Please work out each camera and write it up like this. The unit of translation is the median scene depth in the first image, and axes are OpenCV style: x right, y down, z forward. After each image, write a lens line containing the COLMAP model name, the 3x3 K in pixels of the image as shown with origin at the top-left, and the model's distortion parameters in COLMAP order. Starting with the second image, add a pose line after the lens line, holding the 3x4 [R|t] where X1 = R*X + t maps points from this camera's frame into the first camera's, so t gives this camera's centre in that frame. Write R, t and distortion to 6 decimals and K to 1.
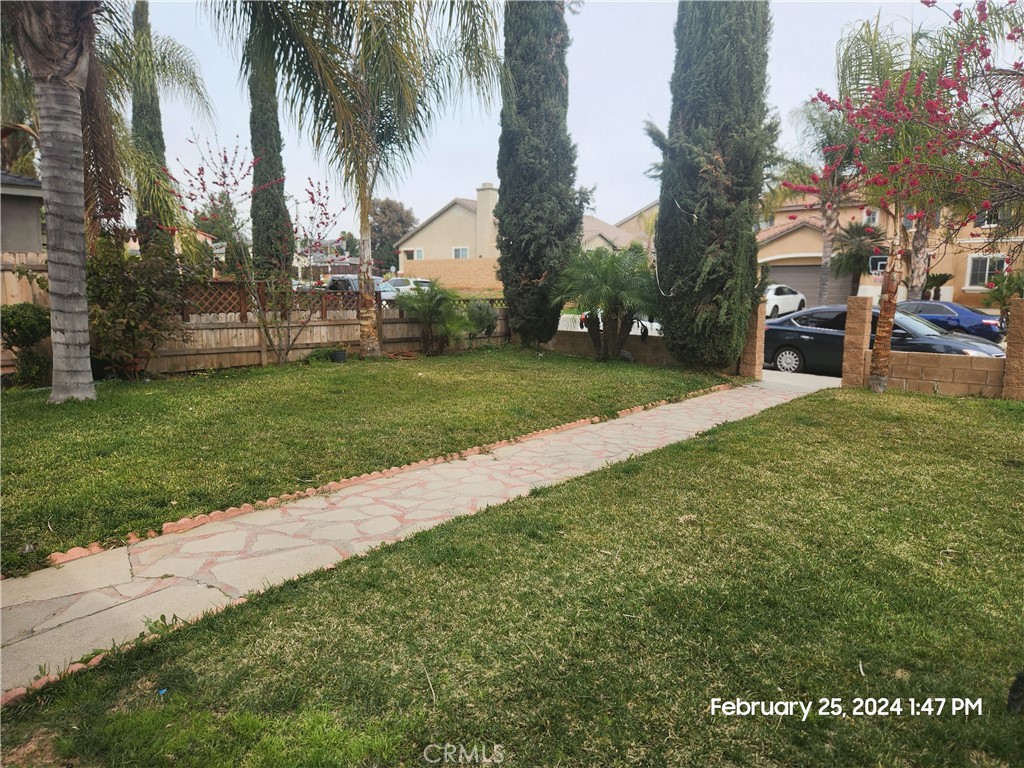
lens RADIAL K [[688.7, 0, 519.1], [0, 688.7, 385.8], [0, 0, 1]] dist [0.075374, -0.074924]
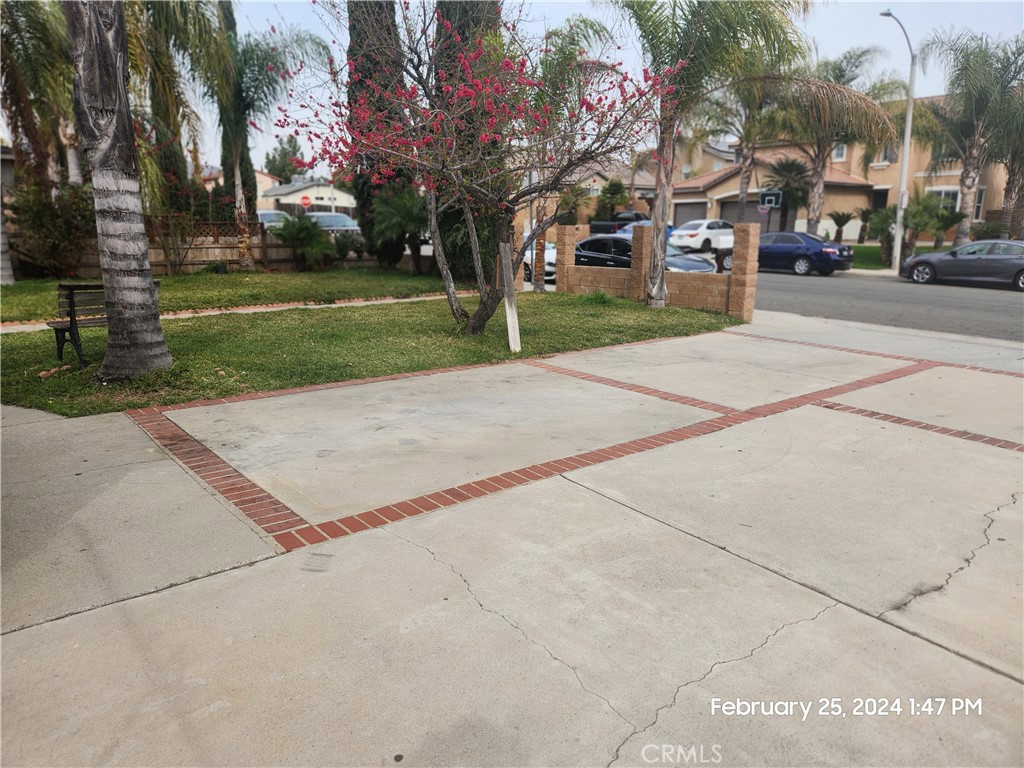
lens RADIAL K [[688.7, 0, 519.1], [0, 688.7, 385.8], [0, 0, 1]] dist [0.075374, -0.074924]
pose [[0.991164, 0.025348, -0.130194, 0.462214], [-0.014142, 0.996170, 0.086287, 0.054206], [0.131883, -0.083684, 0.987727, -0.298786]]
